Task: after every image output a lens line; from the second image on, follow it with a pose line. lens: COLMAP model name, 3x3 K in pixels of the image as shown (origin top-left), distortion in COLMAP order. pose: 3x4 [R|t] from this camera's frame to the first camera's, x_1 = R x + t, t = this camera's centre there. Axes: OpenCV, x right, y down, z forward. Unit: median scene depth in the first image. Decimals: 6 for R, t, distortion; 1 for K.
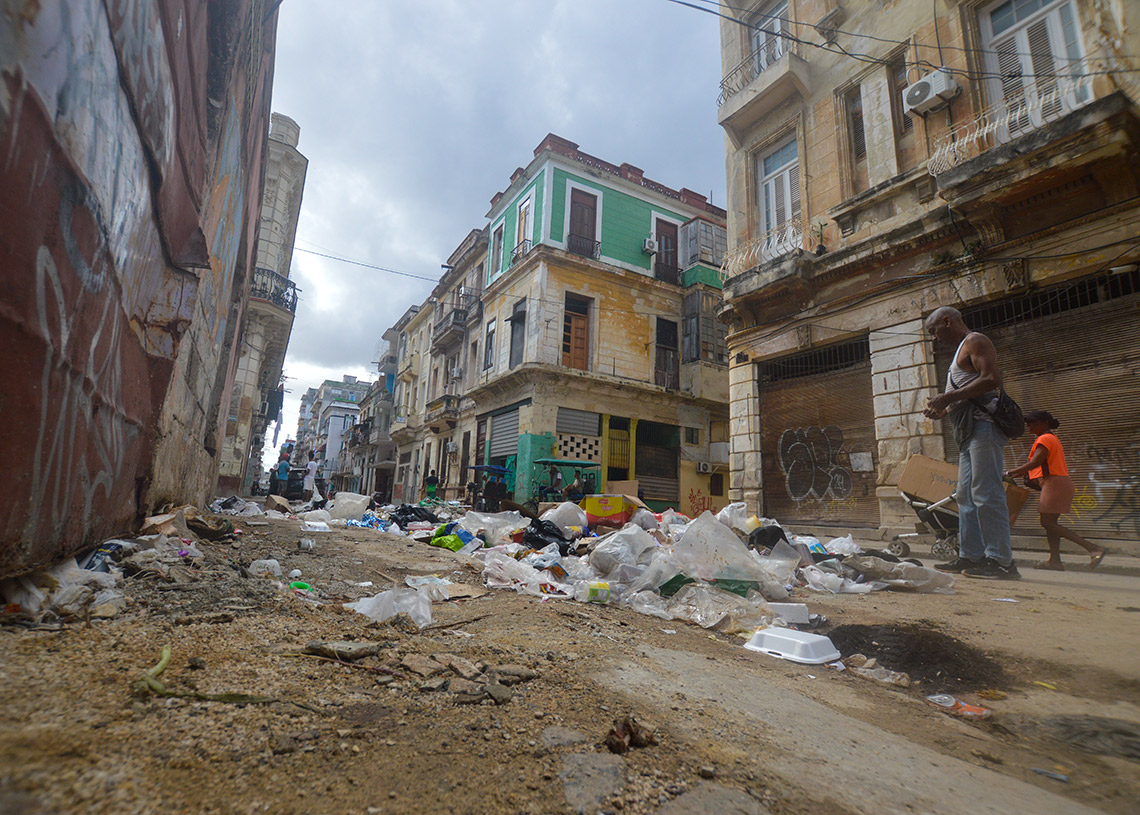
lens RADIAL K [[544.7, 0, 570.0], [0, 544.7, 407.5], [0, 0, 1]] dist [-0.033572, 0.002323]
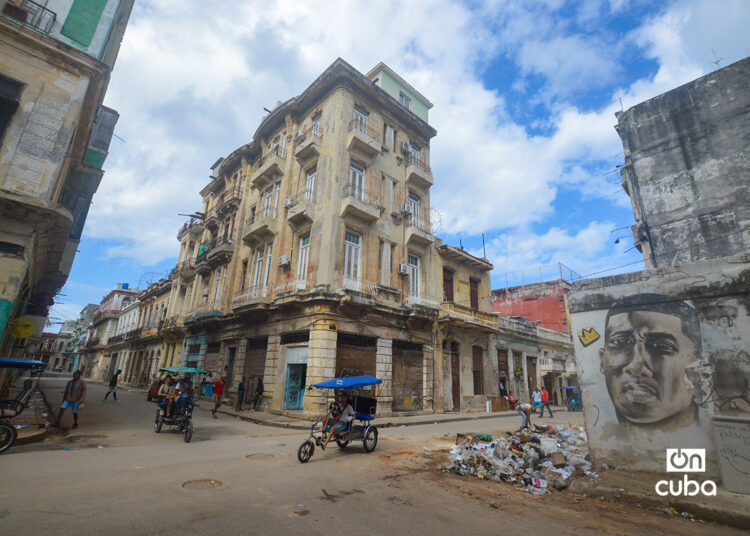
lens RADIAL K [[358.3, 0, 375.0], [0, 358.3, 268.0], [0, 0, 1]] dist [-0.033572, 0.002323]
pose [[-0.213788, 0.260267, 0.941571, -1.210565], [-0.222481, 0.925553, -0.306355, 0.089820], [-0.951208, -0.274977, -0.139968, 1.341635]]
